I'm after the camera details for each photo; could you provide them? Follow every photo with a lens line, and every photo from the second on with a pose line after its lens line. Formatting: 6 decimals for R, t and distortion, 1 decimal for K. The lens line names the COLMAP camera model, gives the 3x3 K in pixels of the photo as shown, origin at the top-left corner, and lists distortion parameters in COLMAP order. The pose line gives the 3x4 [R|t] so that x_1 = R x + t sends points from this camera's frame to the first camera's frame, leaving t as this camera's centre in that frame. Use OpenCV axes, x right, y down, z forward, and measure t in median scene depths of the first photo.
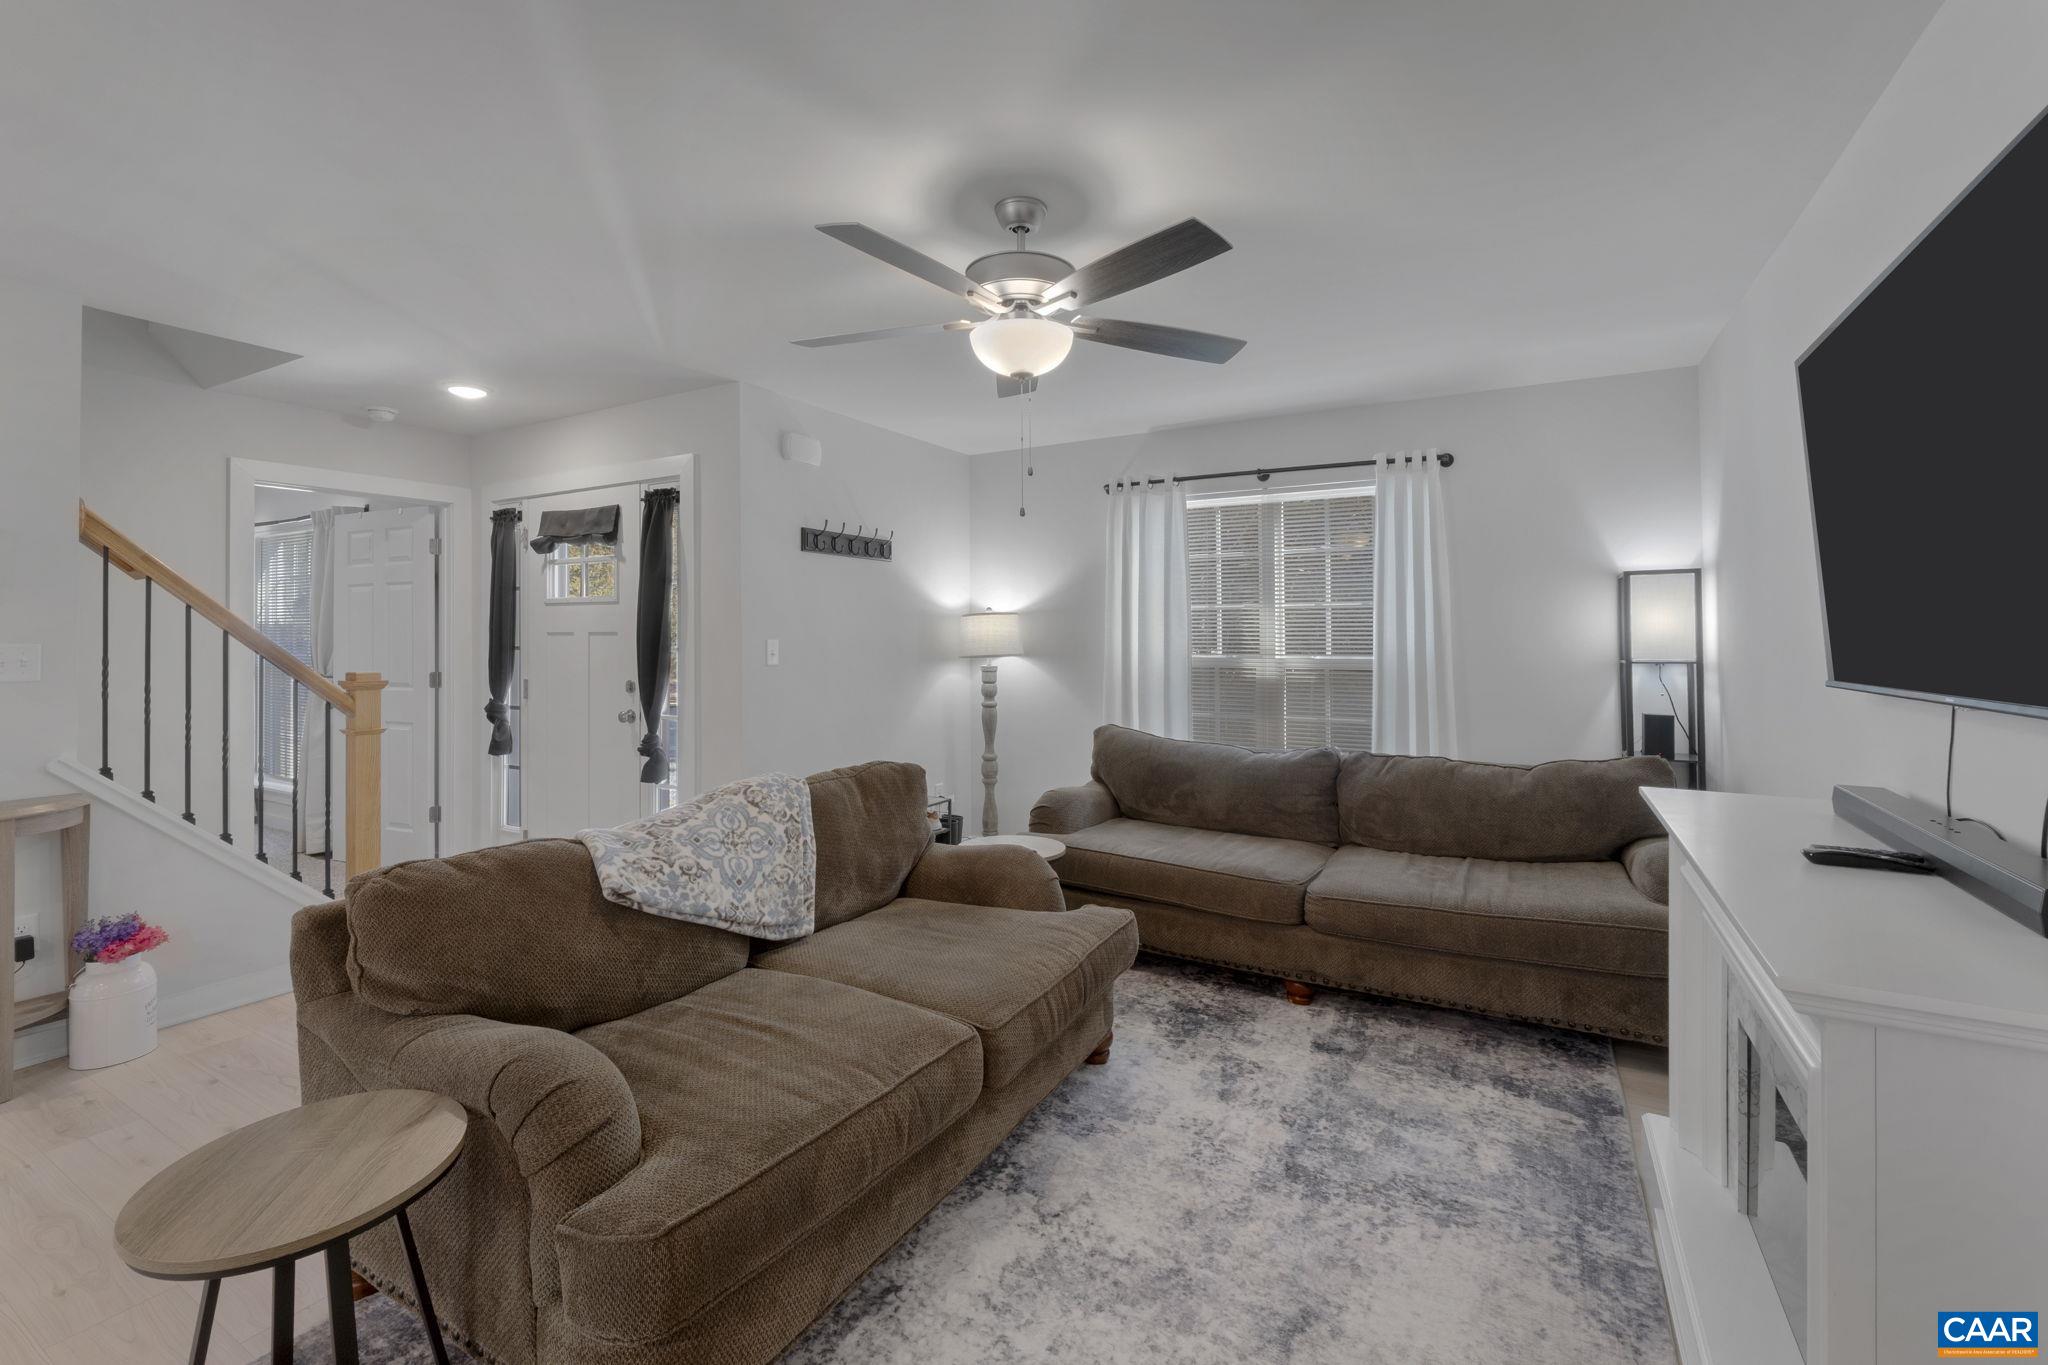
lens RADIAL K [[869.8, 0, 1028.8], [0, 869.8, 628.0], [0, 0, 1]] dist [-0.004319, -0.000528]
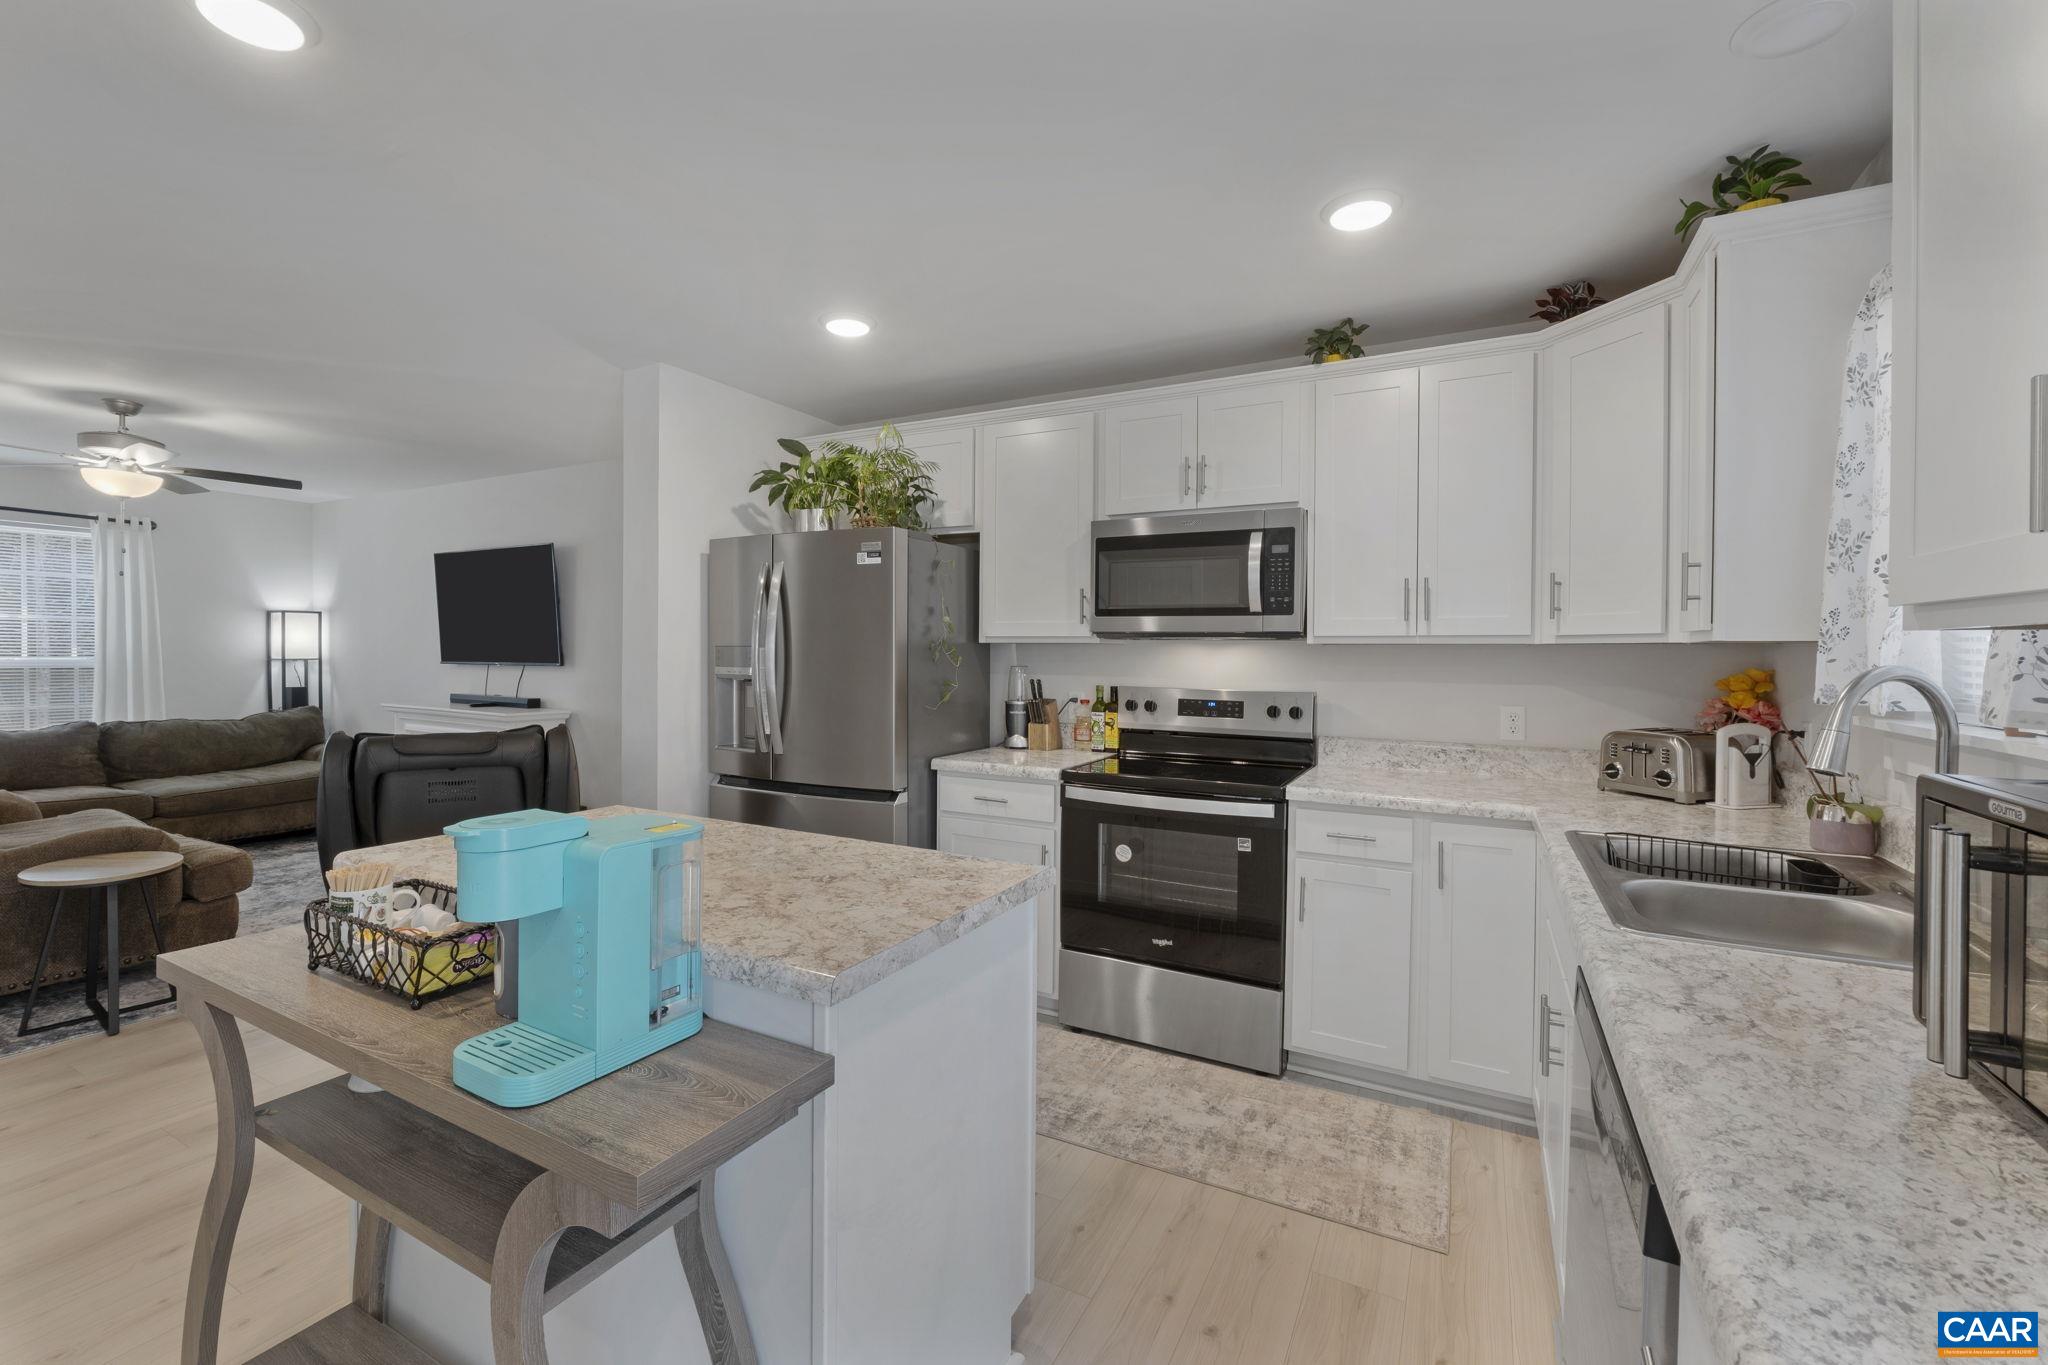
lens RADIAL K [[869.8, 0, 1010.9], [0, 869.8, 665.1], [0, 0, 1]] dist [-0.004319, -0.000528]
pose [[-0.005731, -0.011902, 0.999913, -1.014814], [-0.017046, 0.999785, 0.011803, 0.003397], [-0.999838, -0.016977, -0.005933, -0.467813]]
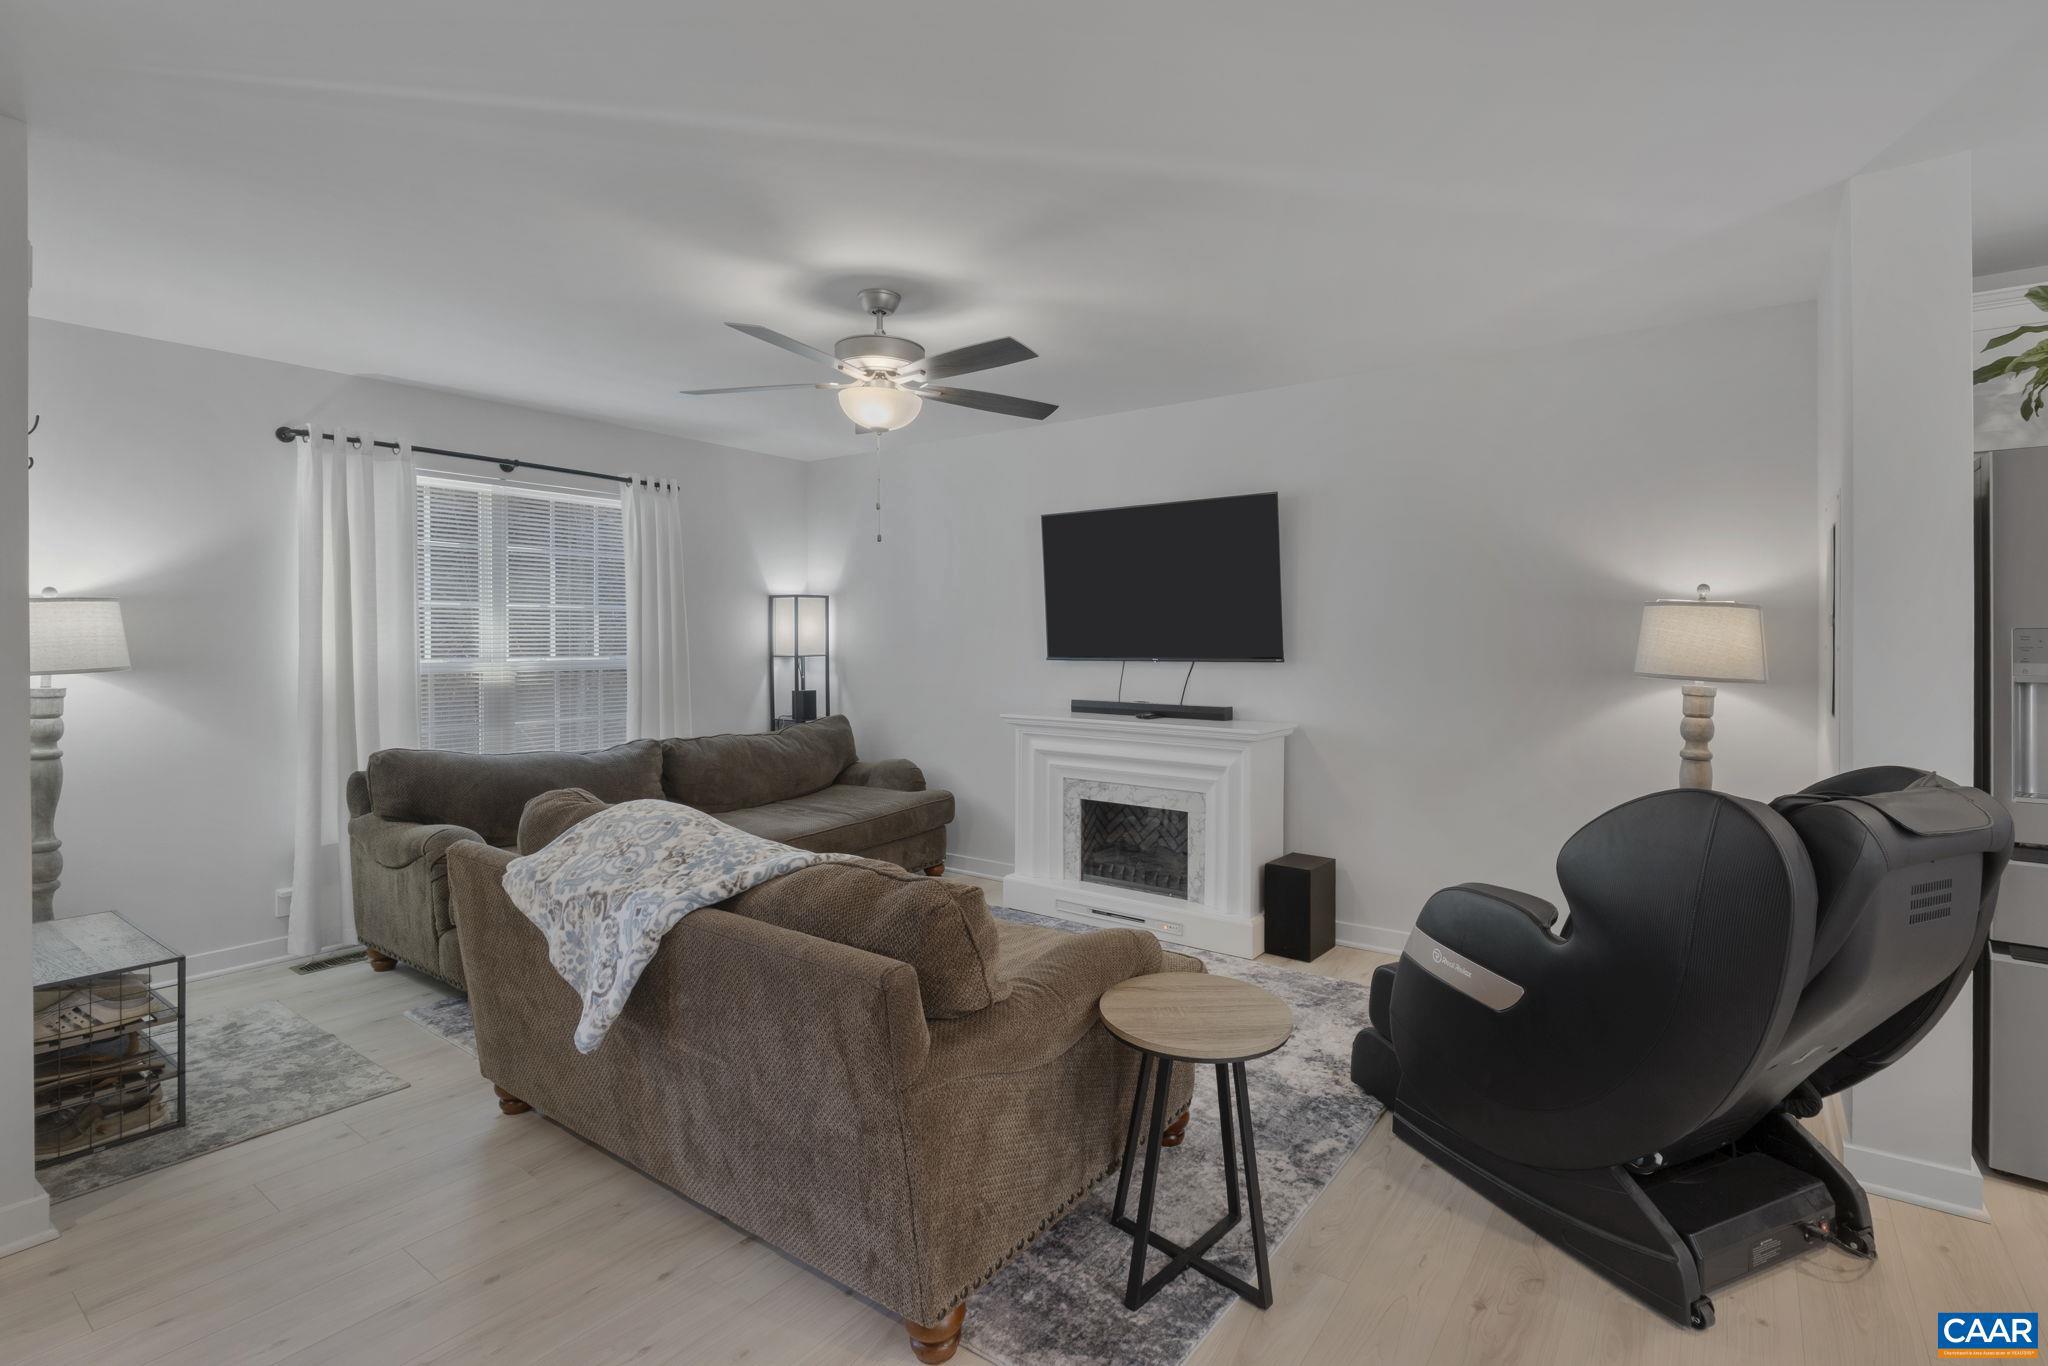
lens RADIAL K [[965.5, 0, 1064.2], [0, 965.5, 635.9], [0, 0, 1]] dist [0.002707, 0.000289]
pose [[0.110489, 0.006212, 0.993858, -0.771278], [-0.006025, 0.999966, -0.005581, 0.010426], [-0.993859, -0.005372, 0.110522, 0.320608]]
